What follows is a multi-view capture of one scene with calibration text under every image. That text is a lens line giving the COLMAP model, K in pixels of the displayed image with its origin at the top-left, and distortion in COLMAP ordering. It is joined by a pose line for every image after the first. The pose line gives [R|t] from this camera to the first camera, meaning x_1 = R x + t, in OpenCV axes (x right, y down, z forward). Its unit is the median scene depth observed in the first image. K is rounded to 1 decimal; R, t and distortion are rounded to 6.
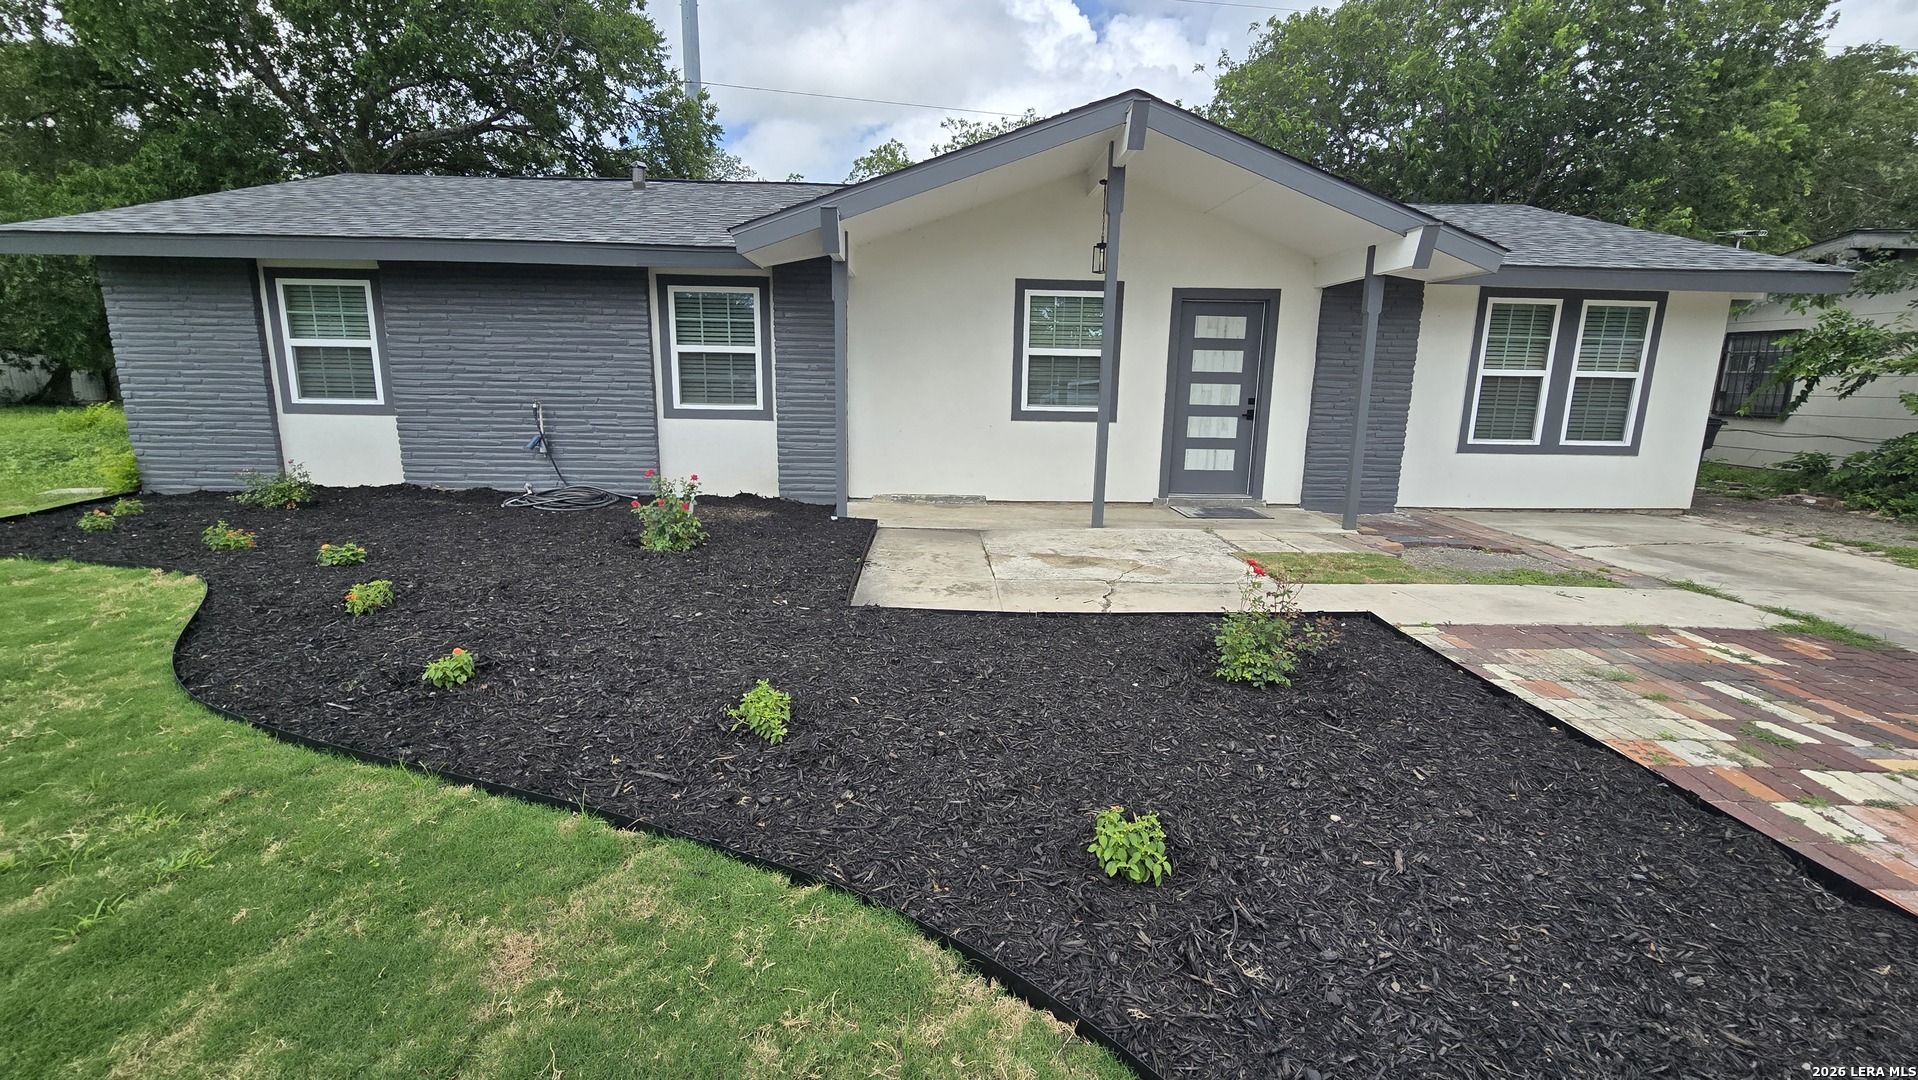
lens RADIAL K [[780.2, 0, 956.4], [0, 780.2, 535.8], [0, 0, 1]] dist [-0.006939, 0.001298]
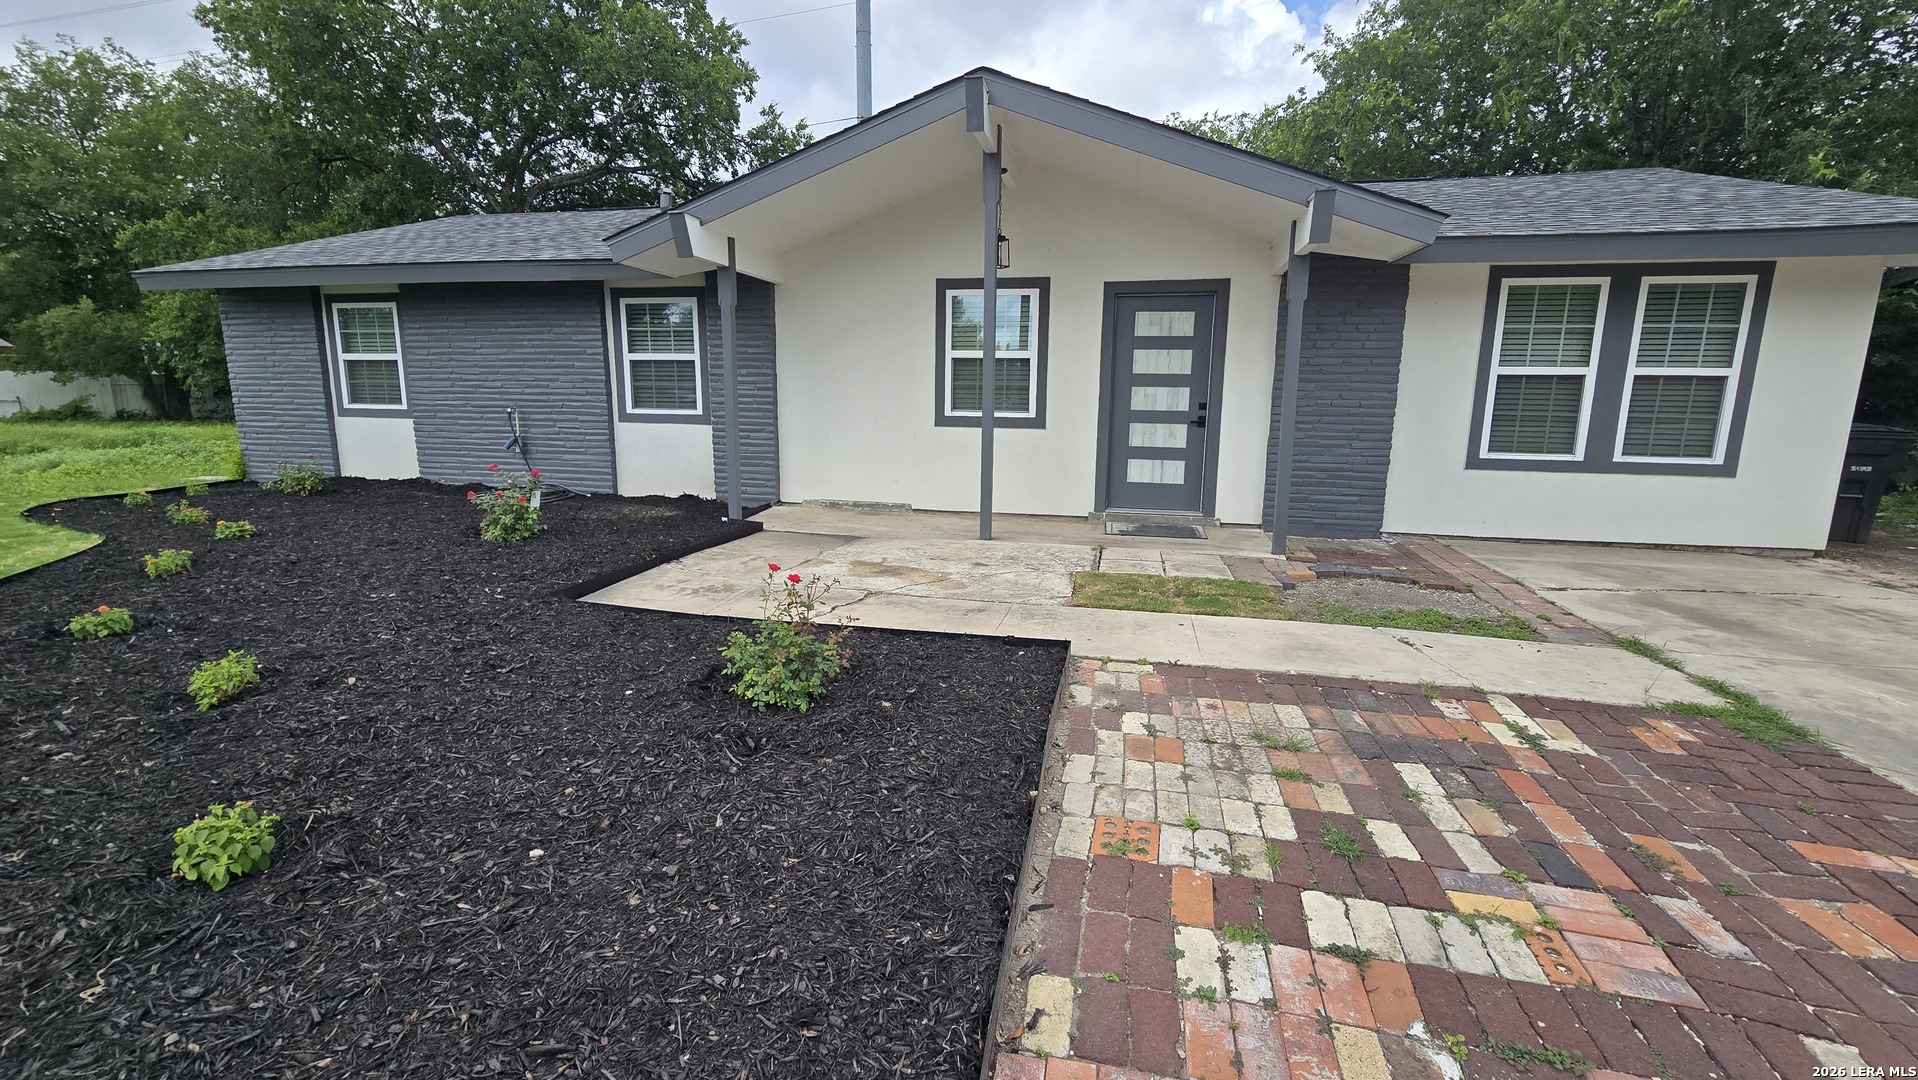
lens RADIAL K [[780.2, 0, 960.1], [0, 780.2, 535.3], [0, 0, 1]] dist [-0.006939, 0.001298]
pose [[0.969347, 0.039425, -0.242512, 0.345173], [-0.045200, 0.998810, -0.018294, 0.002230], [0.241502, 0.028695, 0.969976, 0.082594]]
